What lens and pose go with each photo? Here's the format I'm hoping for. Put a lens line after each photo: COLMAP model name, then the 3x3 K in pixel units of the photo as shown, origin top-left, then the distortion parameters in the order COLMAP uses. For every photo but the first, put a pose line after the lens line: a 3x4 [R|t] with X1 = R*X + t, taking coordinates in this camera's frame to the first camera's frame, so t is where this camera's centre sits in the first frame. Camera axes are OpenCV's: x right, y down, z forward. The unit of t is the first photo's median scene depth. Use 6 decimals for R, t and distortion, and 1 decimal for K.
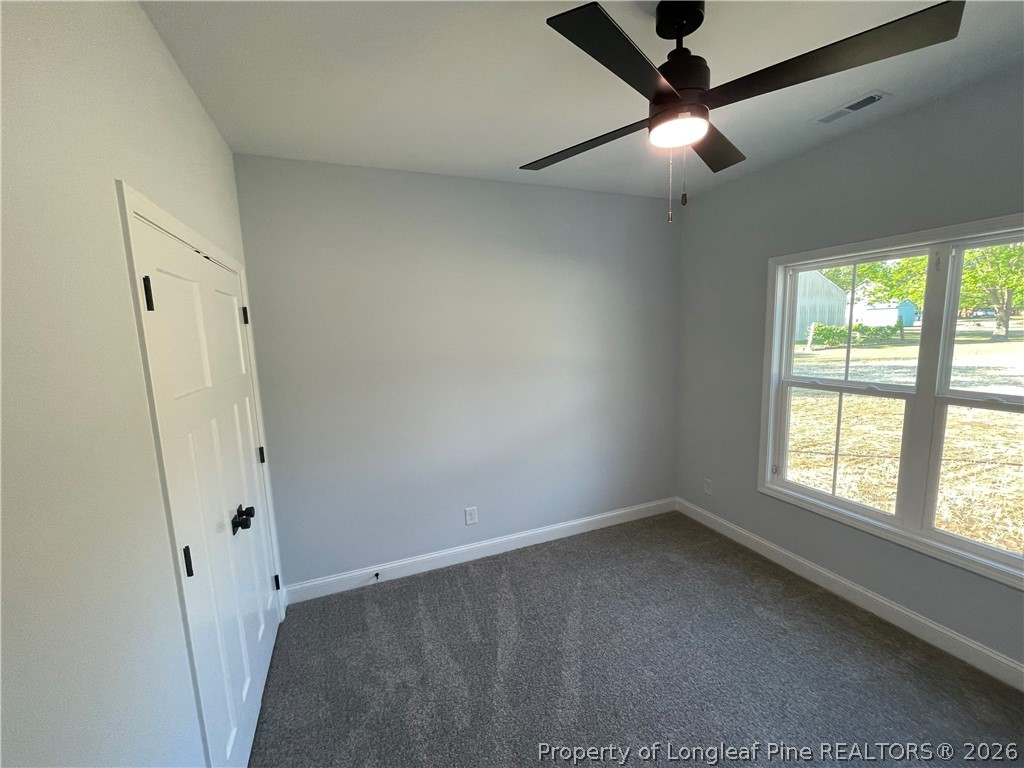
lens RADIAL K [[412.3, 0, 507.6], [0, 412.3, 380.6], [0, 0, 1]] dist [-0.002942, -0.000788]
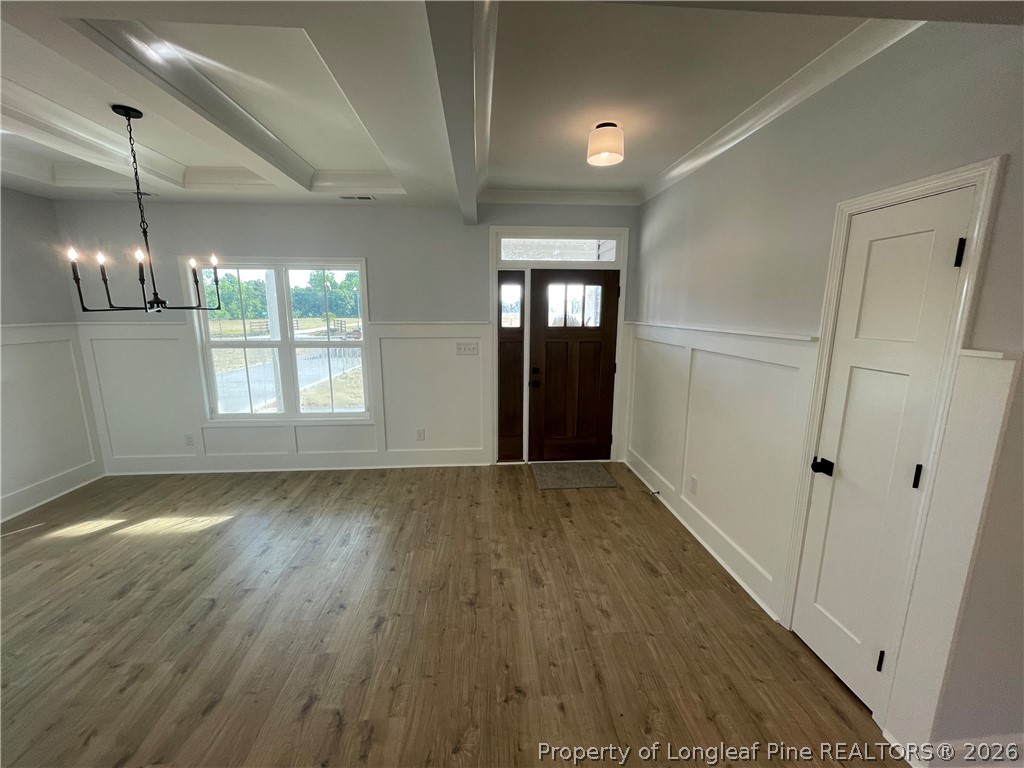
lens RADIAL K [[412.3, 0, 514.2], [0, 412.3, 386.8], [0, 0, 1]] dist [-0.002942, -0.000788]
pose [[0.287023, -0.146916, 0.946590, -0.453632], [0.113985, 0.986386, 0.118530, 0.111510], [-0.951118, 0.073876, 0.299862, -0.500456]]
